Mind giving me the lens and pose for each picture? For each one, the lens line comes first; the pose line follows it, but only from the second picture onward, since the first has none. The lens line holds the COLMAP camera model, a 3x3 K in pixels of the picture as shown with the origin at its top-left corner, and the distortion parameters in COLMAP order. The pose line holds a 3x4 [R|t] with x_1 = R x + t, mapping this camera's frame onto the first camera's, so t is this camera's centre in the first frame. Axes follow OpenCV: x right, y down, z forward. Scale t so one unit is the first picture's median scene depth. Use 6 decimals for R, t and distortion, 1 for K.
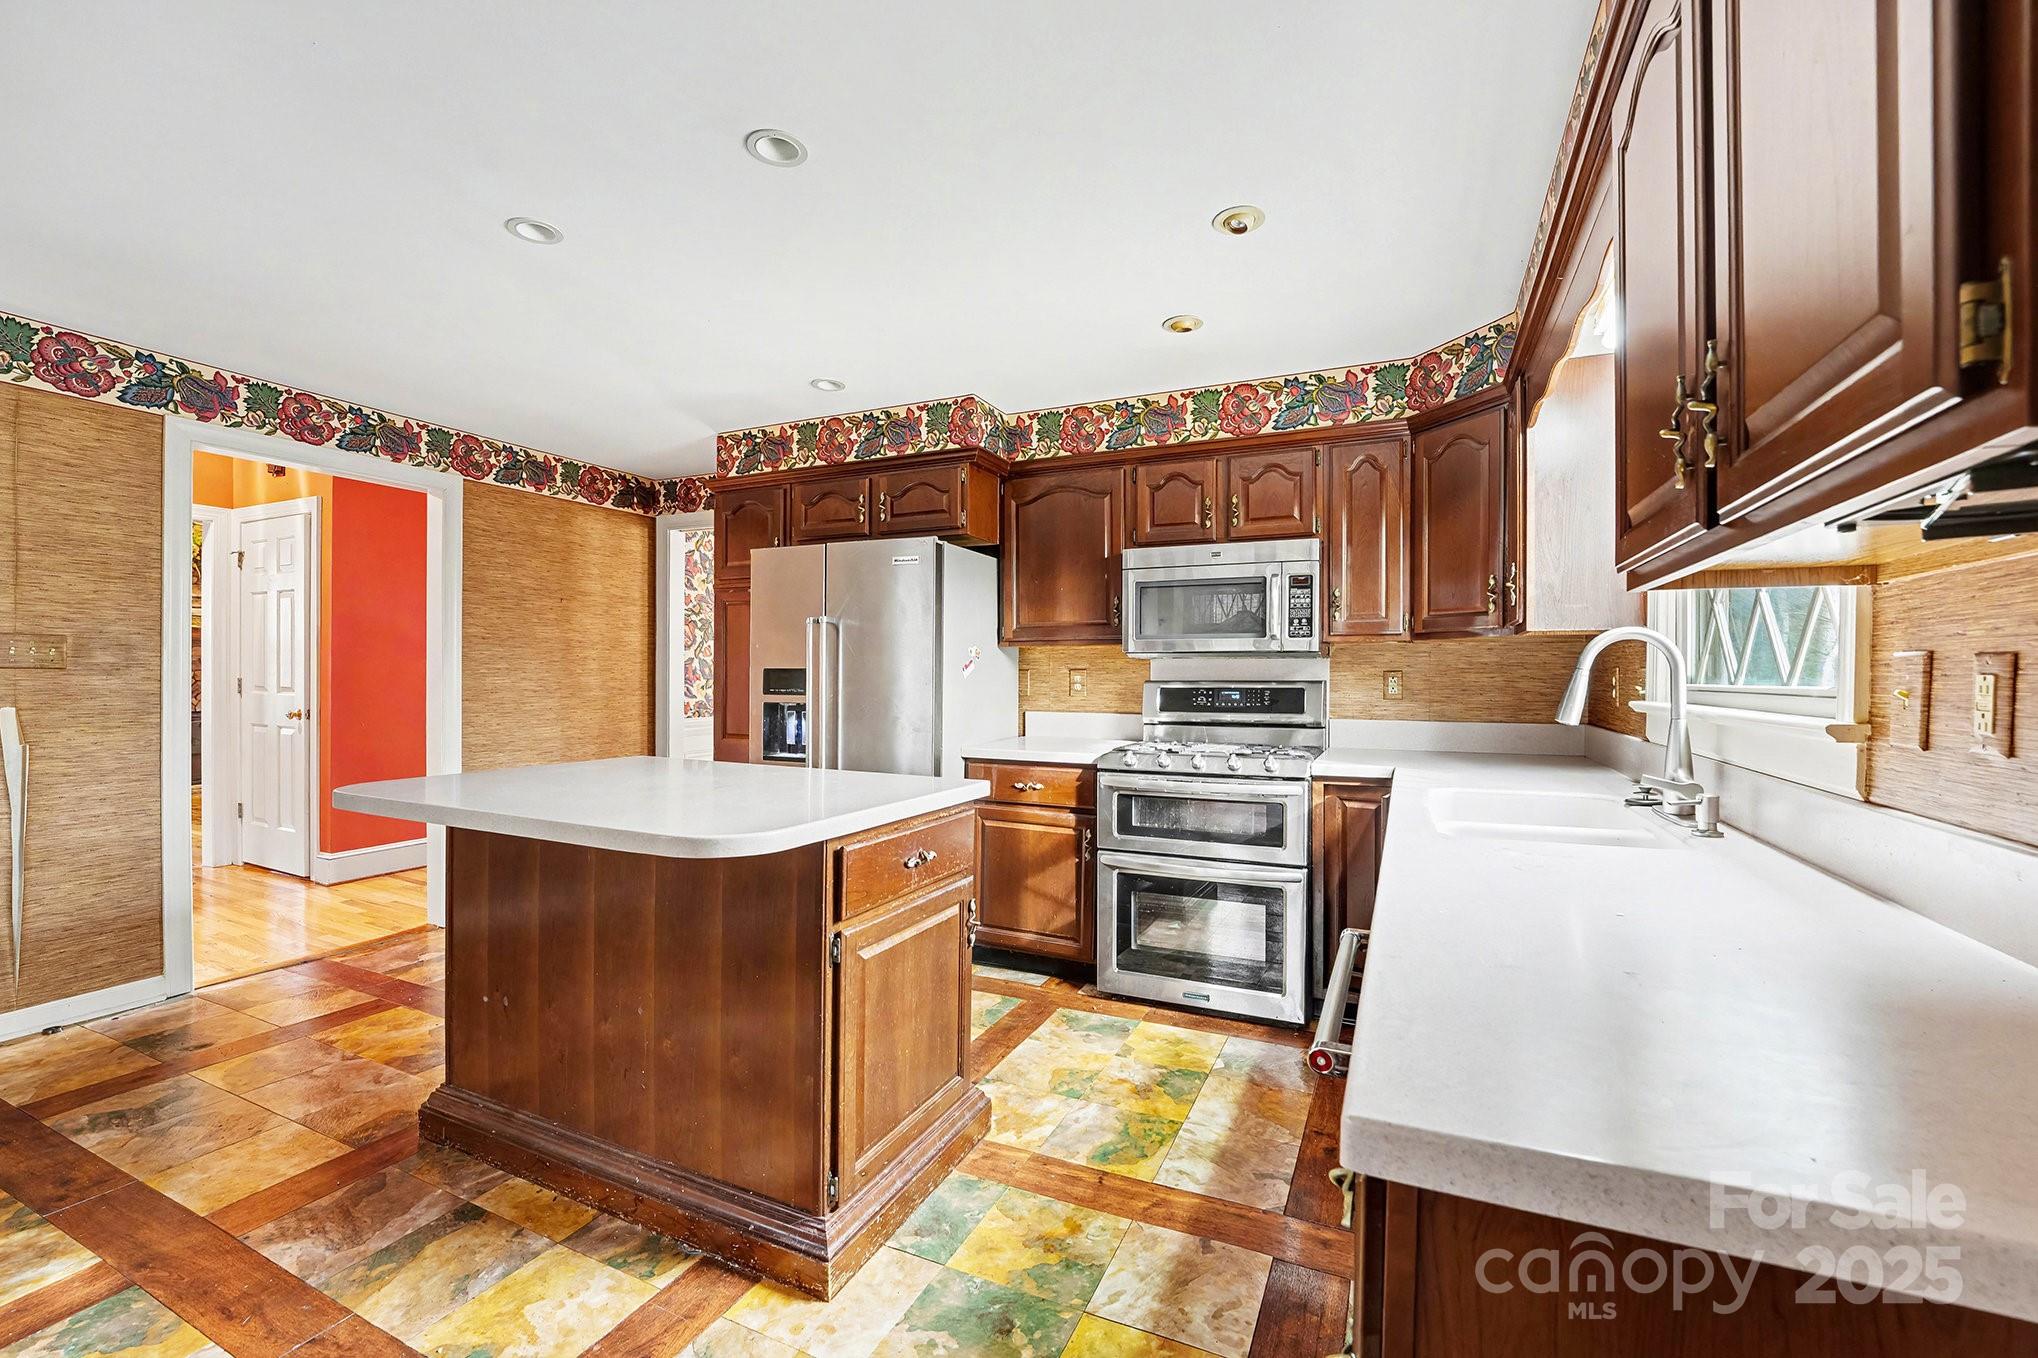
lens RADIAL K [[843.9, 0, 1012.9], [0, 843.9, 673.5], [0, 0, 1]] dist [-0.024202, 0.001457]
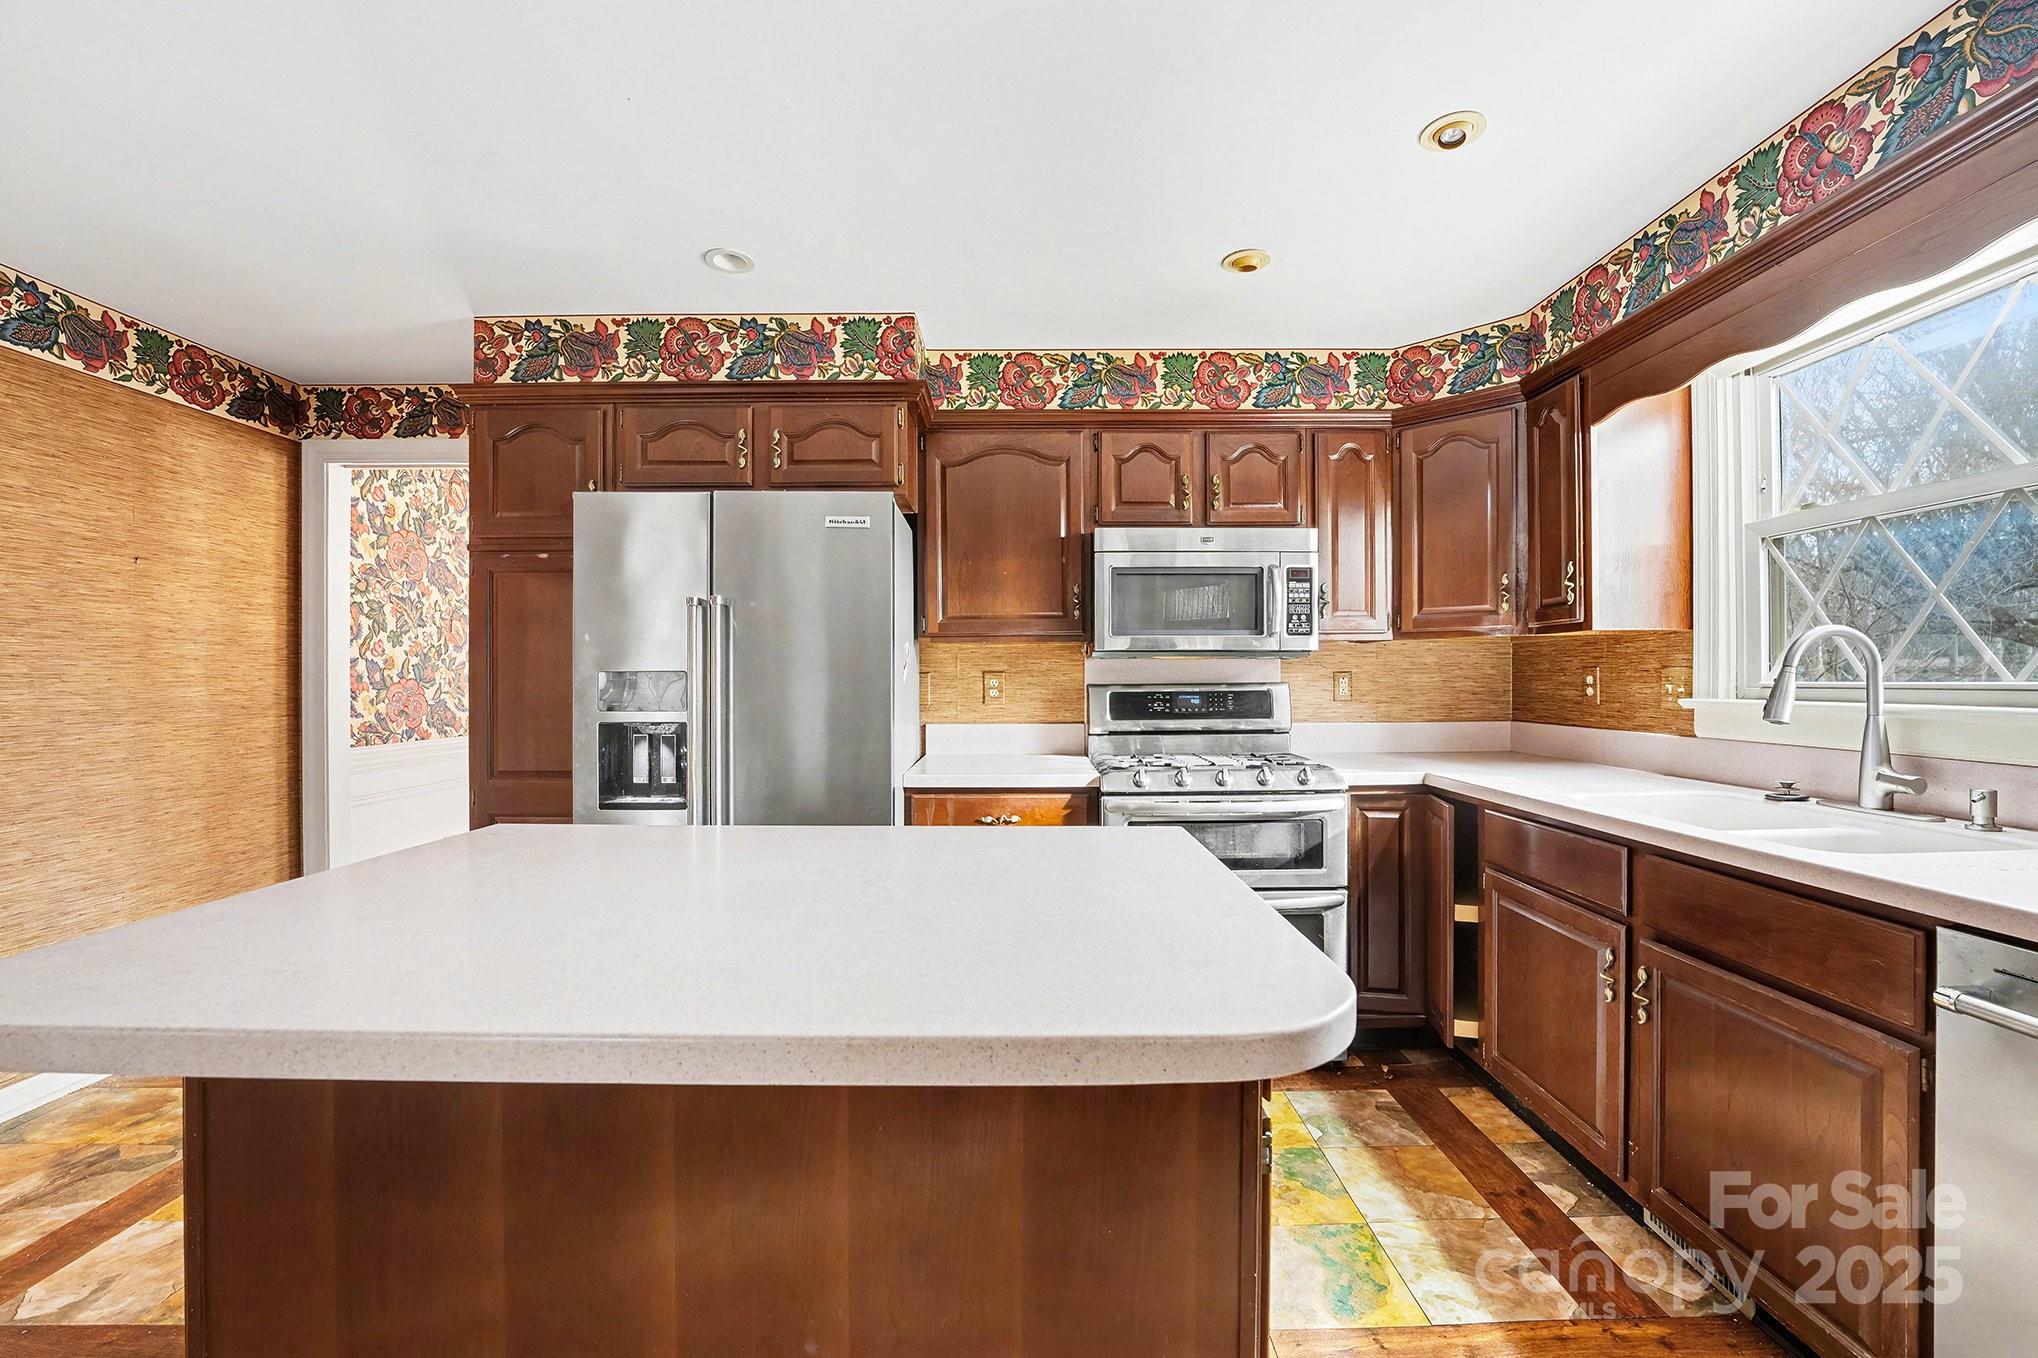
lens RADIAL K [[843.9, 0, 1009.0], [0, 843.9, 679.2], [0, 0, 1]] dist [-0.024202, 0.001457]
pose [[0.904655, -0.007827, 0.426073, -0.295200], [0.006710, 0.999969, 0.004123, -0.000897], [-0.426092, -0.000871, 0.904679, 0.268605]]
